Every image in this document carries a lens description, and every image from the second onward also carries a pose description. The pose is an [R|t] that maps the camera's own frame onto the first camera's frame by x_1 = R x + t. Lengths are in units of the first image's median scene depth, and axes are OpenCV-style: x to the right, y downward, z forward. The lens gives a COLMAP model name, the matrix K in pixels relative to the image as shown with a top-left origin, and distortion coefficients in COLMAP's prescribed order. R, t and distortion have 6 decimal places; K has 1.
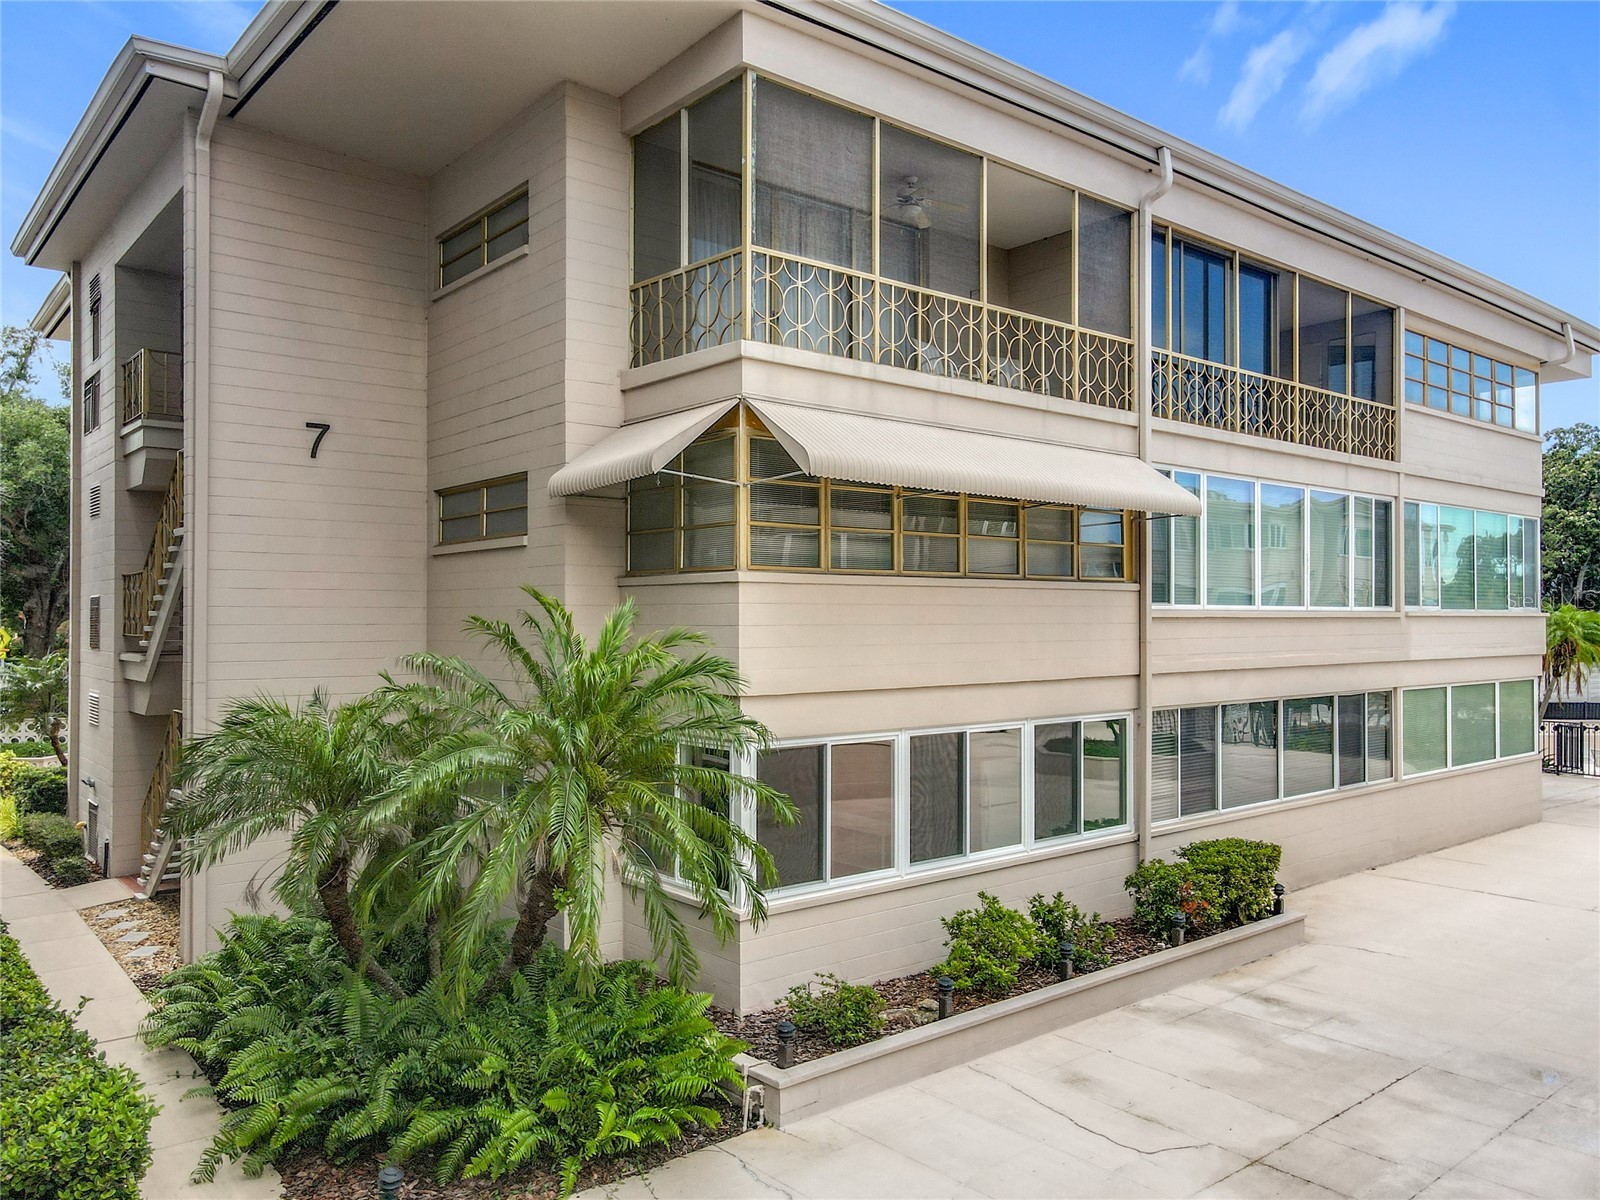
lens RADIAL K [[1184.3, 0, 809.1], [0, 1184.3, 604.9], [0, 0, 1]] dist [0.007158, 0.010072]
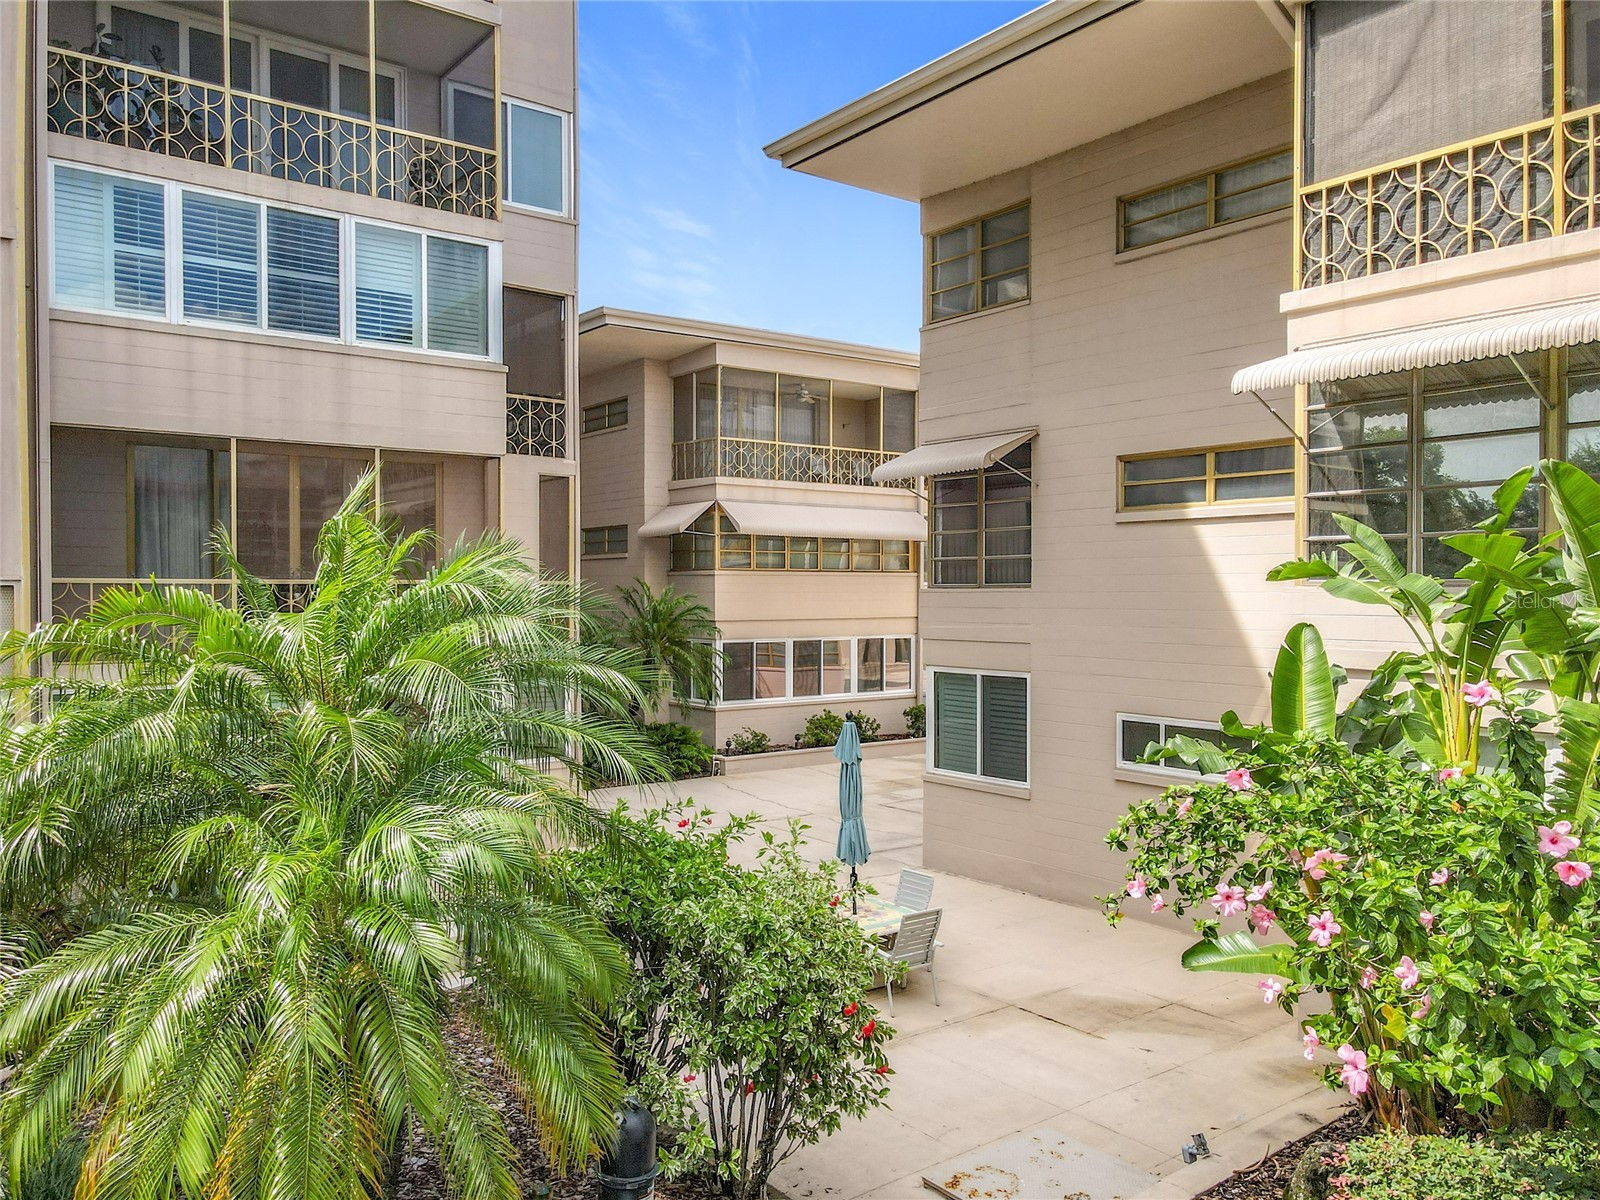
lens RADIAL K [[1199.4, 0, 804.0], [0, 1199.4, 598.2], [0, 0, 1]] dist [0.005857, 0.022374]
pose [[0.998855, 0.000223, -0.047835, 0.226791], [0.000503, 0.999885, 0.015165, -0.007111], [0.047833, -0.015172, 0.998740, -1.380099]]
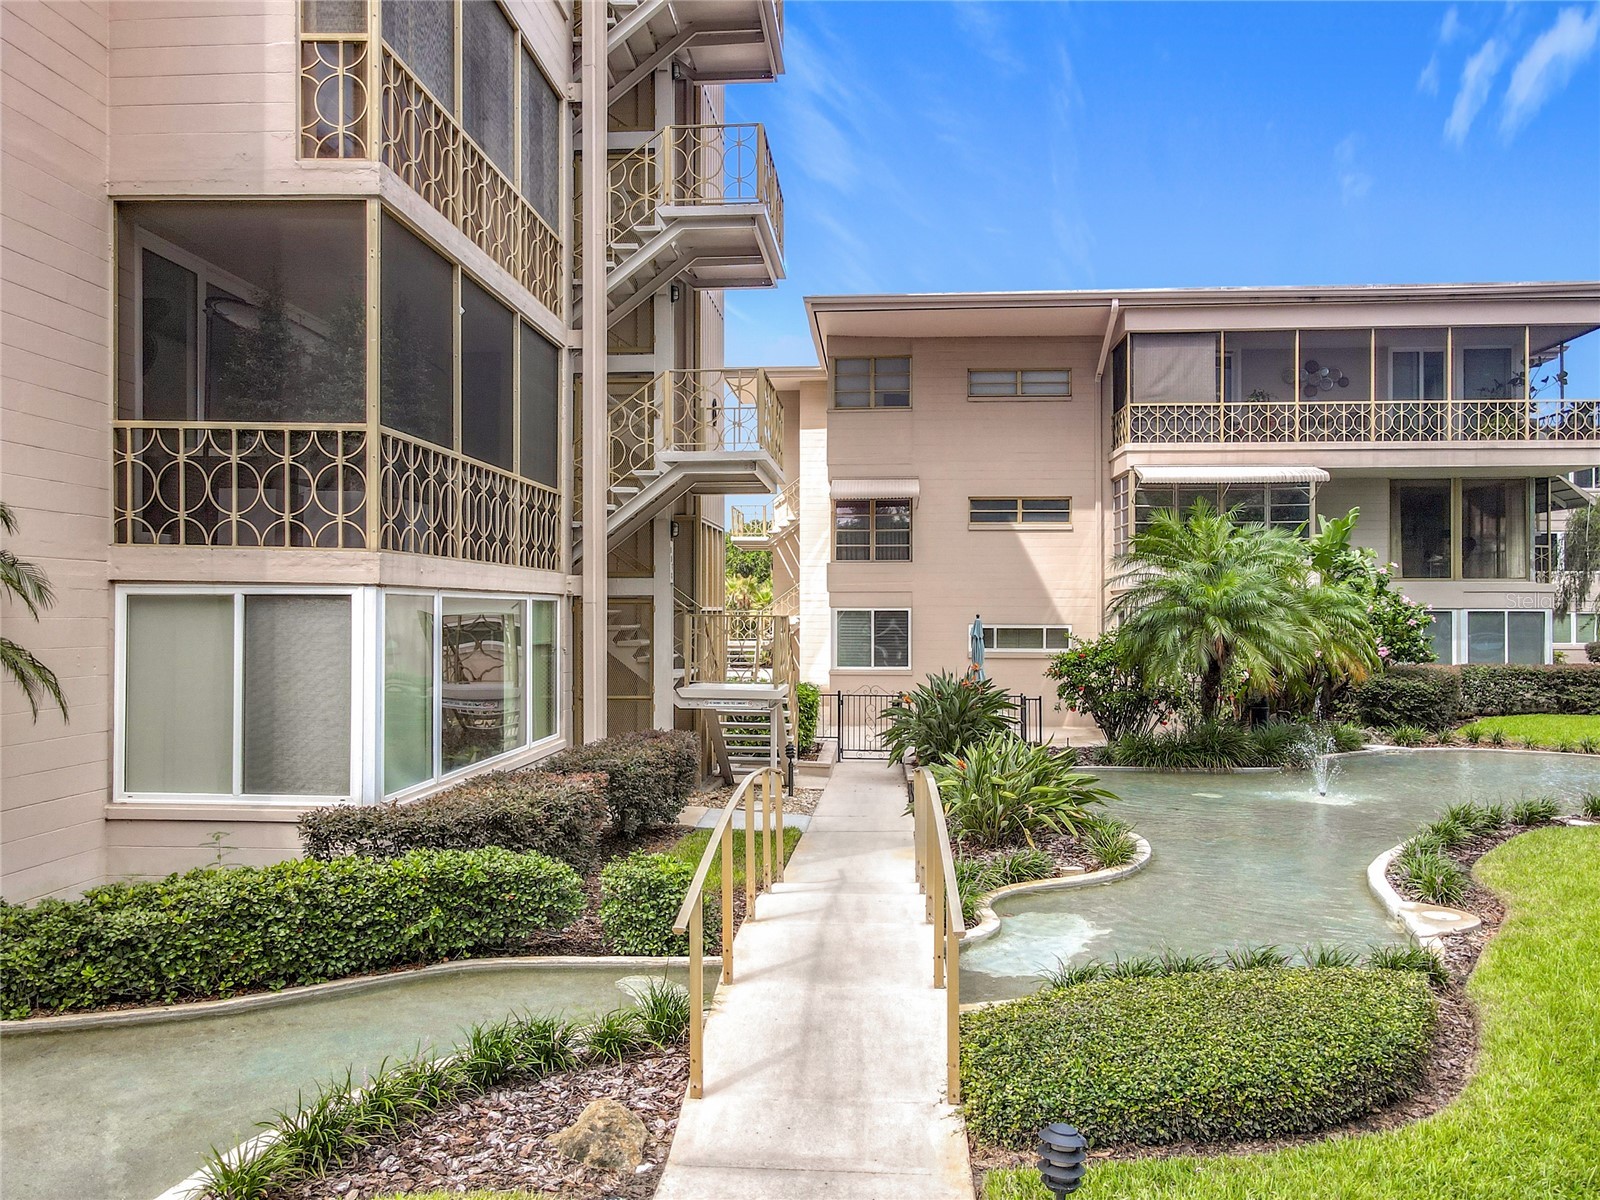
lens RADIAL K [[1199.4, 0, 804.0], [0, 1199.4, 598.2], [0, 0, 1]] dist [0.005857, 0.022374]
pose [[0.695734, 0.008306, 0.718252, -1.519950], [-0.008541, 0.999958, -0.003290, 0.086148], [-0.718249, -0.003846, 0.695776, -1.610793]]
